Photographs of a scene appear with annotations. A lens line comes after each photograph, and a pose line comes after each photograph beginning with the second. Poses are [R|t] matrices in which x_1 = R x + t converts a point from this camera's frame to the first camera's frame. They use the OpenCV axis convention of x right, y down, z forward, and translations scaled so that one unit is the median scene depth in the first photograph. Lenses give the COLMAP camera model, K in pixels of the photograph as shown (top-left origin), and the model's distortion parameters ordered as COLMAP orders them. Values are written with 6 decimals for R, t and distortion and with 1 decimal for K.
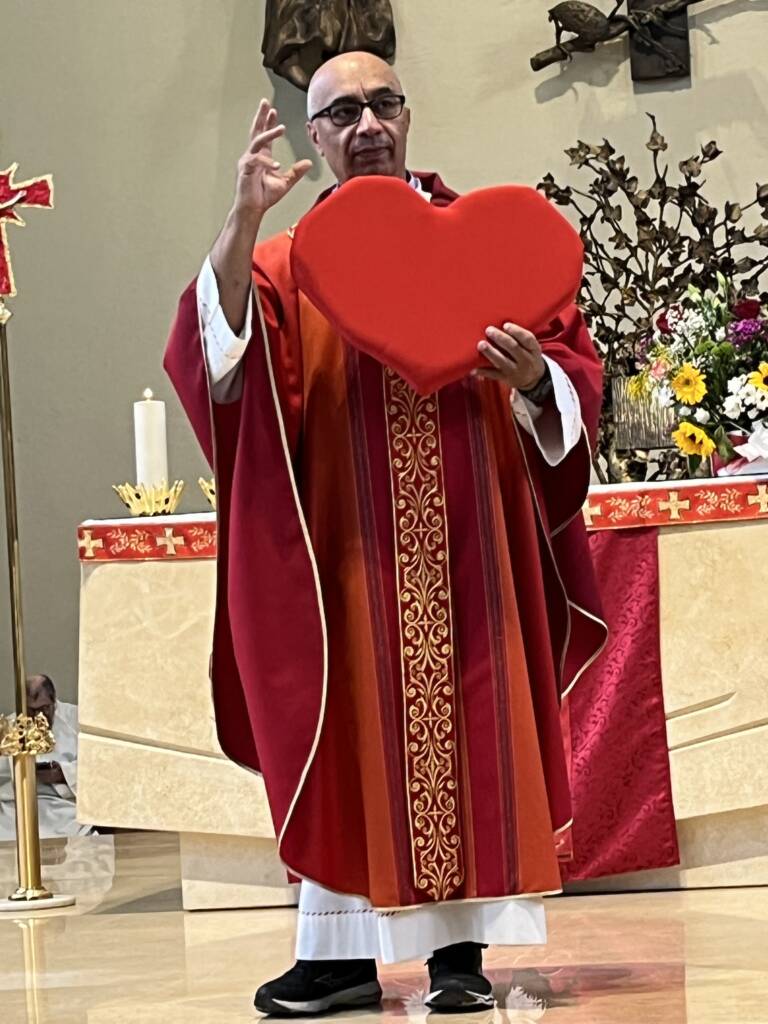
lens RADIAL K [[2890.3, 0, 391.4], [0, 2890.3, 520.9], [0, 0, 1]] dist [0.163957, 0.000000]
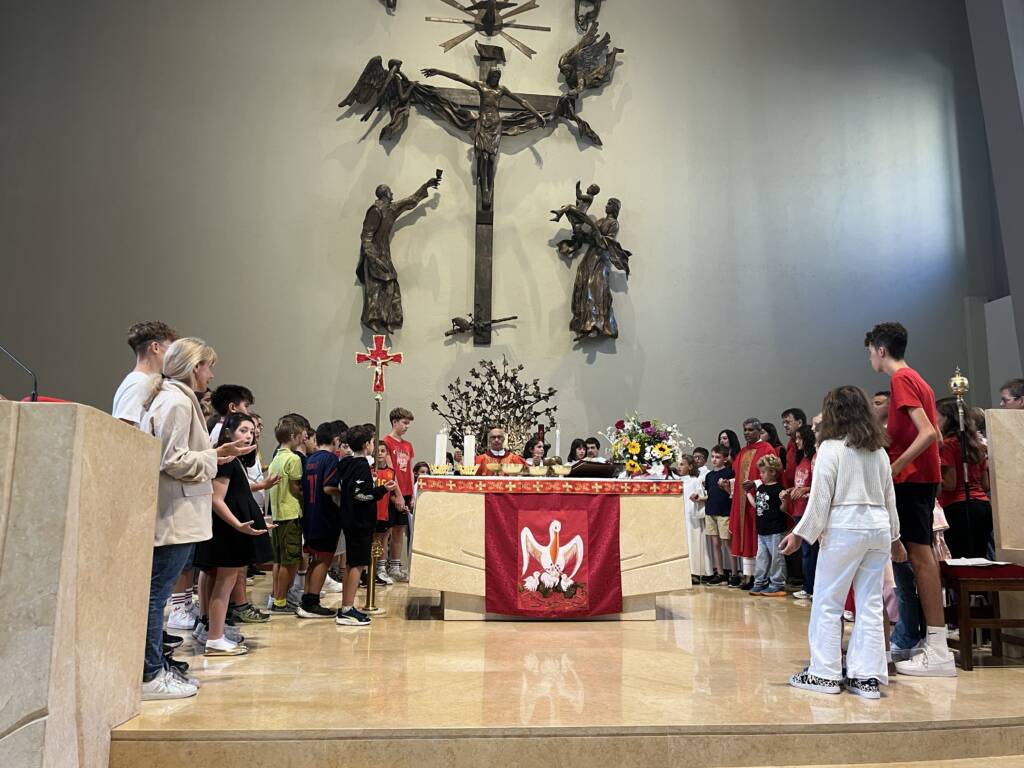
lens RADIAL K [[787.8, 0, 503.0], [0, 787.8, 383.0], [0, 0, 1]] dist [0.068093, -0.085426]
pose [[0.956510, 0.112846, 0.268989, -0.150078], [-0.084524, 0.989800, -0.114678, -0.004741], [-0.279186, 0.086954, 0.956292, 0.146935]]
